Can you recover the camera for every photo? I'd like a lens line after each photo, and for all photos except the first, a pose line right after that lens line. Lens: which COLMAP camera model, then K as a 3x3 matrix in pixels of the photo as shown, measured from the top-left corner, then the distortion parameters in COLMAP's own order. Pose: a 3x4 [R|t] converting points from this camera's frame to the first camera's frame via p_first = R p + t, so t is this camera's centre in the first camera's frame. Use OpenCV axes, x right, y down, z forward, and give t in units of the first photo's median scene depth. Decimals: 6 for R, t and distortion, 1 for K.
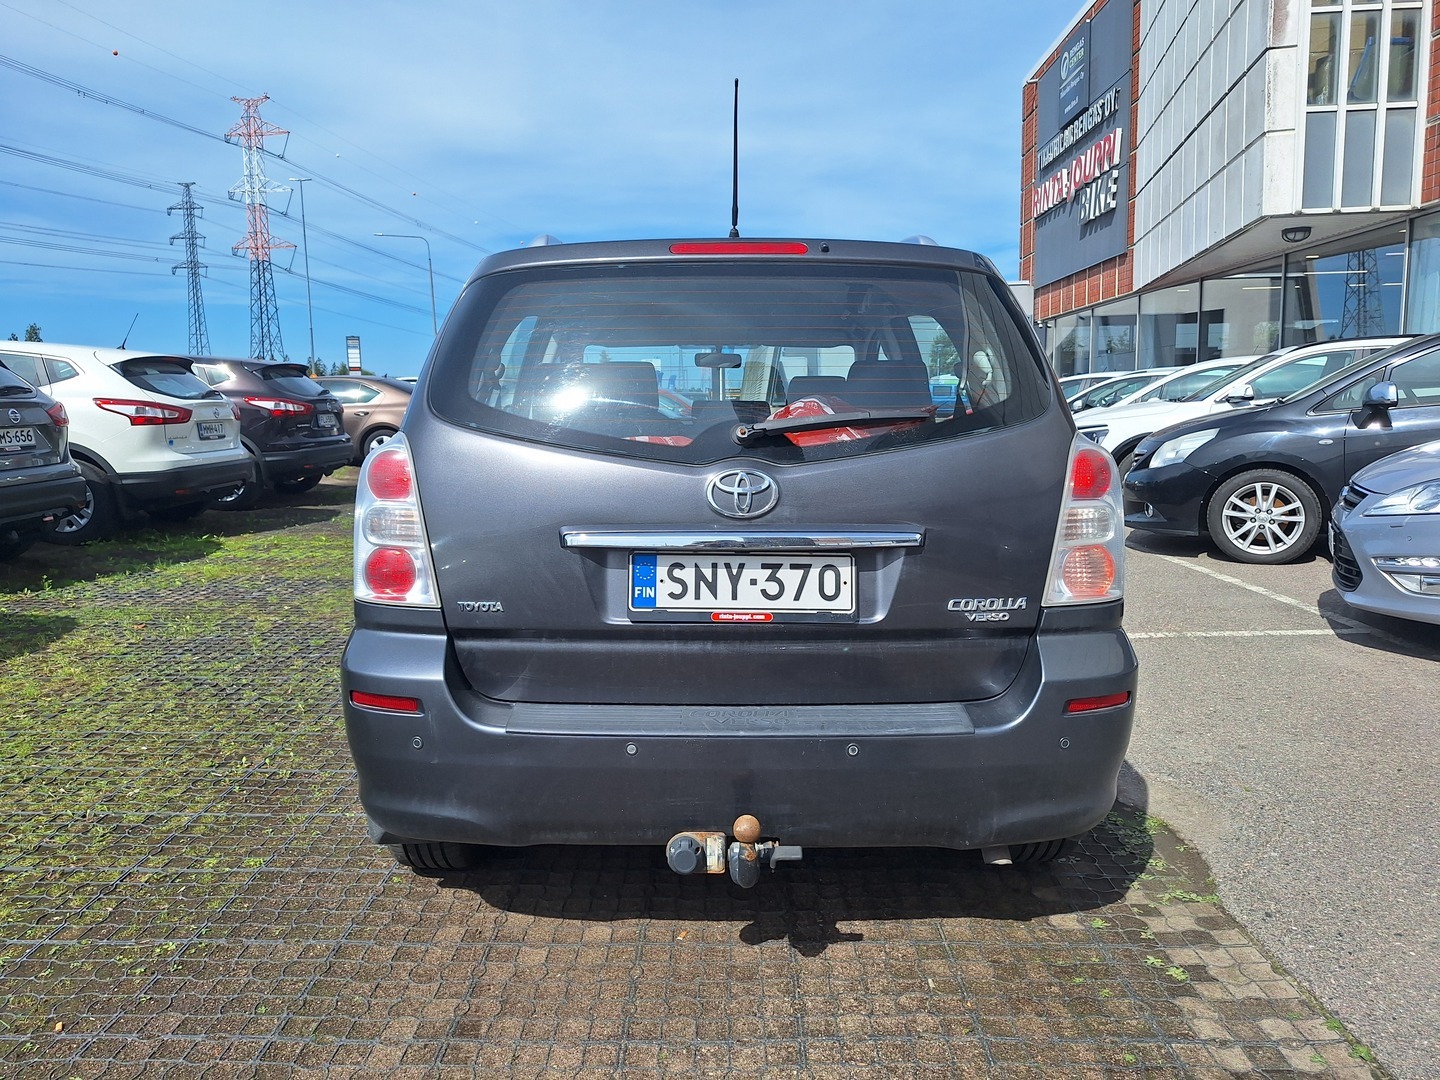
lens RADIAL K [[1032.2, 0, 710.5], [0, 1032.2, 481.3], [0, 0, 1]] dist [0.074497, -0.086843]
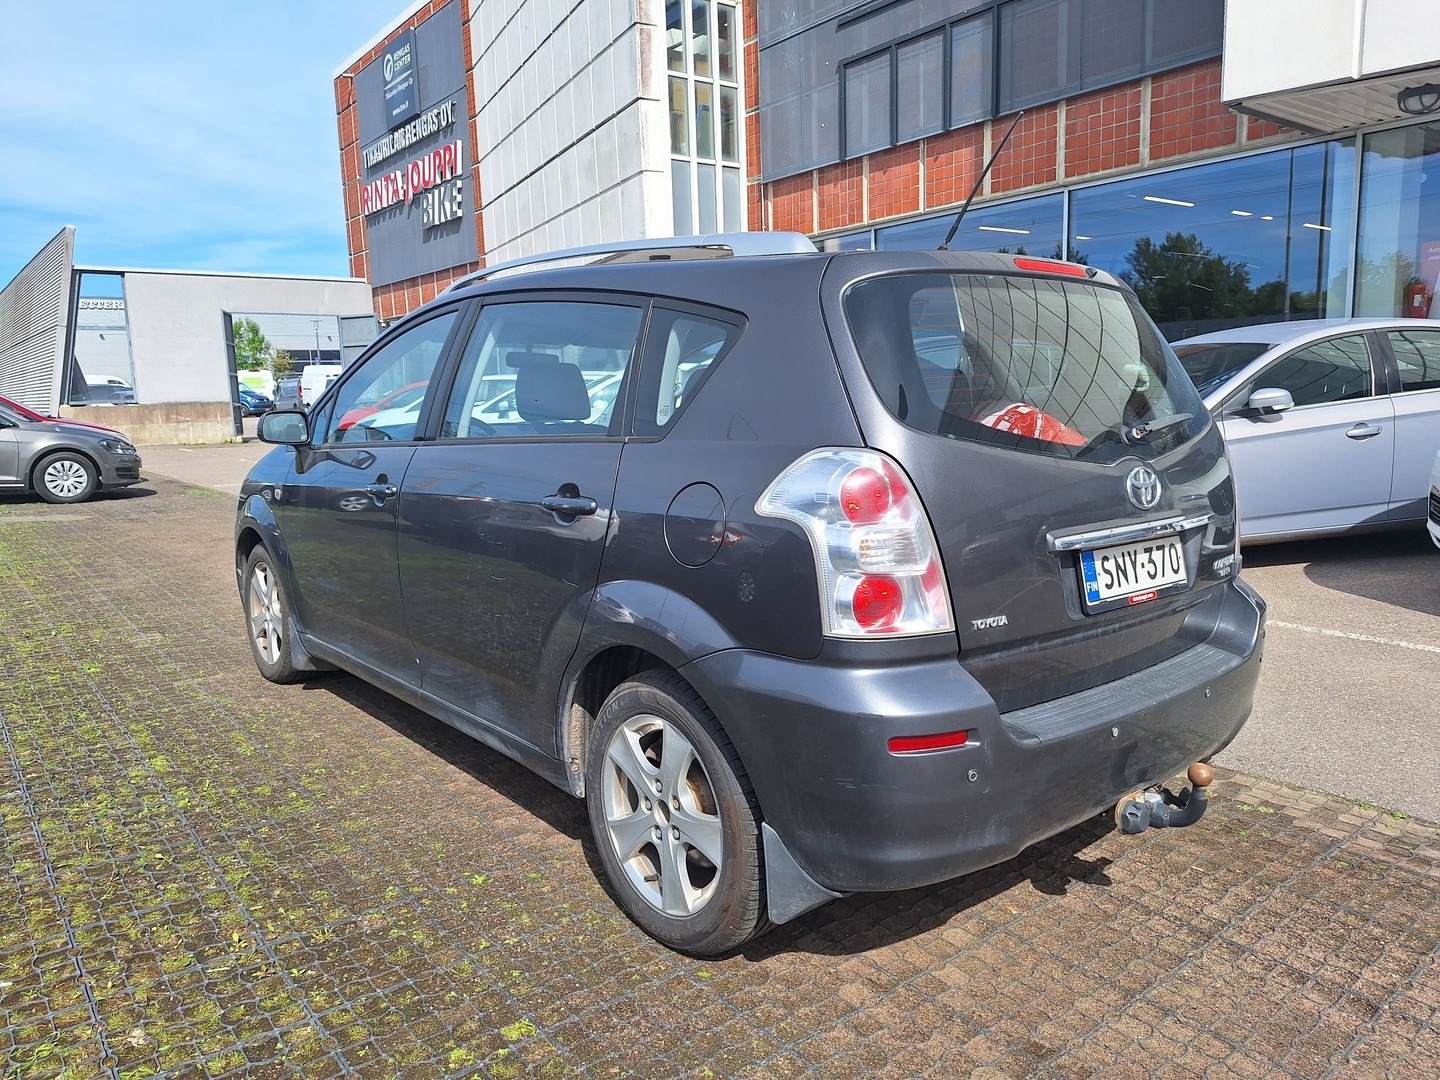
lens RADIAL K [[1032.2, 0, 710.5], [0, 1032.2, 481.3], [0, 0, 1]] dist [0.074497, -0.086843]
pose [[0.749030, -0.060450, 0.659773, -0.193008], [0.059509, 0.997942, 0.023874, -0.009188], [-0.659859, 0.021380, 0.751086, 0.080925]]
